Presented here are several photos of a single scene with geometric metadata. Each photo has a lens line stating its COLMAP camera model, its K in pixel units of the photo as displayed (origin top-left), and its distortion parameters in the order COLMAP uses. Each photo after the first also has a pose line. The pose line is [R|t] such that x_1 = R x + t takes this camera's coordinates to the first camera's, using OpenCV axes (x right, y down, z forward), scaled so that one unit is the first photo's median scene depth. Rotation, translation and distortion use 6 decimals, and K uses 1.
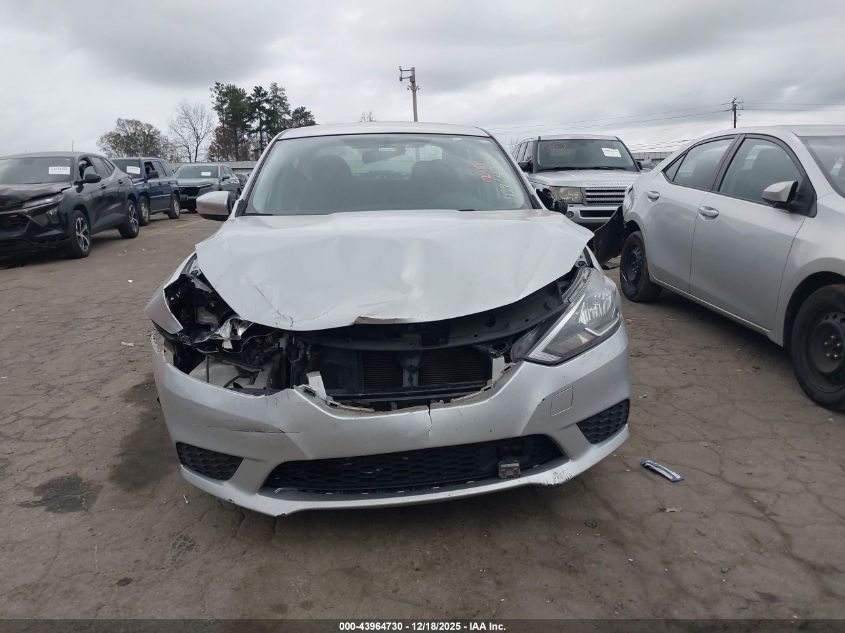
lens RADIAL K [[679.3, 0, 422.5], [0, 679.3, 316.5], [0, 0, 1]] dist [-0.006873, 0.009707]
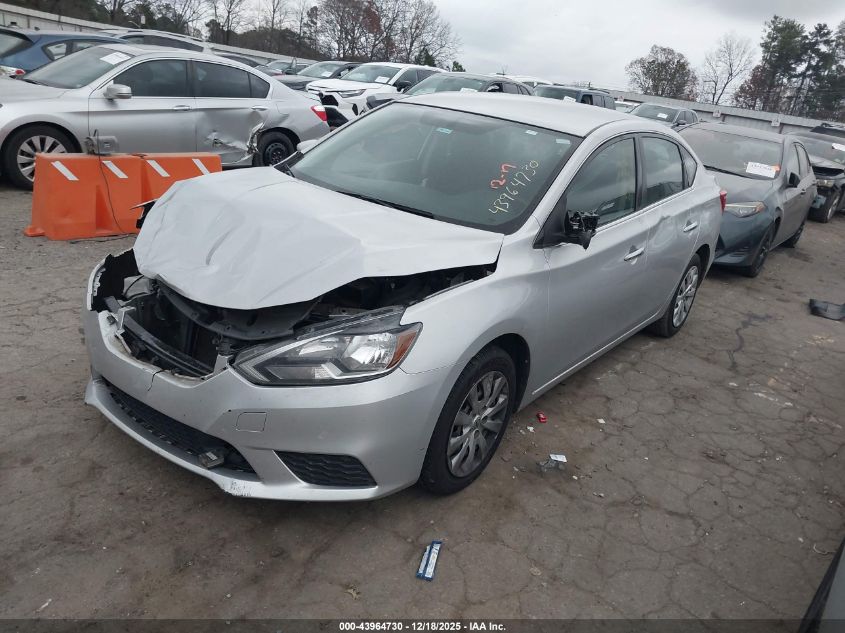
lens RADIAL K [[679.3, 0, 422.5], [0, 679.3, 316.5], [0, 0, 1]] dist [-0.006873, 0.009707]
pose [[0.725857, 0.344899, -0.595128, 0.694368], [-0.286702, 0.938167, 0.194022, -0.210834], [0.625247, 0.029792, 0.779858, 0.289643]]
